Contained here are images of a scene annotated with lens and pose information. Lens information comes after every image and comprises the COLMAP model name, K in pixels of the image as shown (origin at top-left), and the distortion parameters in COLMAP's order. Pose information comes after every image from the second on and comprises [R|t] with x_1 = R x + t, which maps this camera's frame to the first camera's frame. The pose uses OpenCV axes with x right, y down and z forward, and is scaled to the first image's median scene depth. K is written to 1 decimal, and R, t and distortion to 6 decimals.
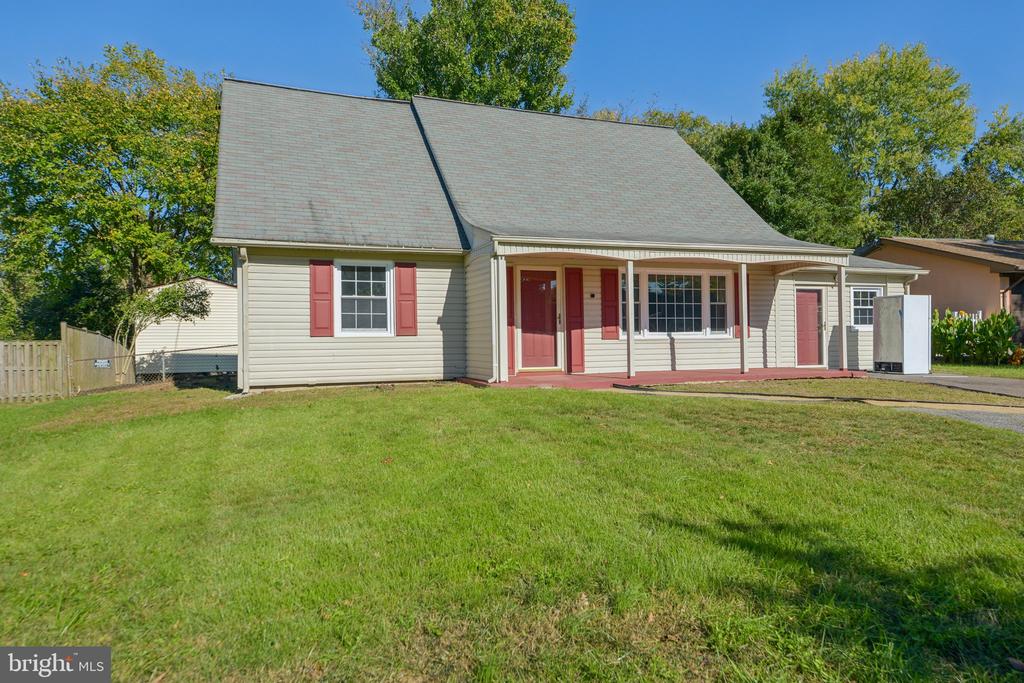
lens RADIAL K [[691.4, 0, 456.4], [0, 691.4, 339.3], [0, 0, 1]] dist [0.050717, 0.006855]
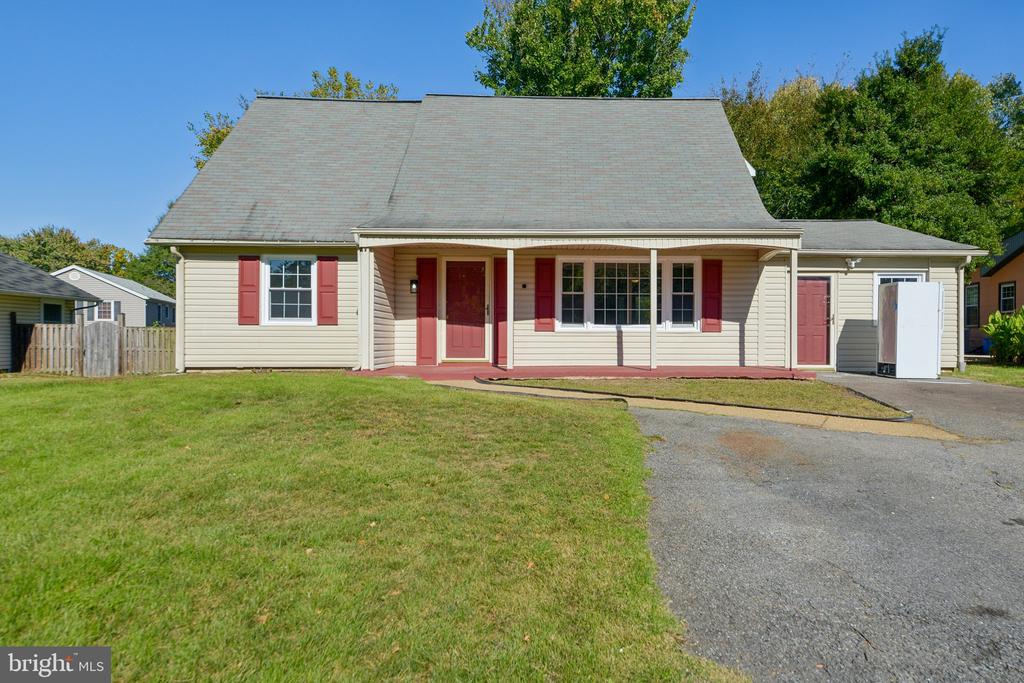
lens RADIAL K [[691.4, 0, 563.5], [0, 691.4, 341.4], [0, 0, 1]] dist [0.050717, 0.006855]
pose [[0.937940, 0.017055, -0.346377, 0.565036], [-0.013587, 0.999830, 0.012439, 0.001699], [0.346531, -0.006960, 0.938013, 0.104561]]
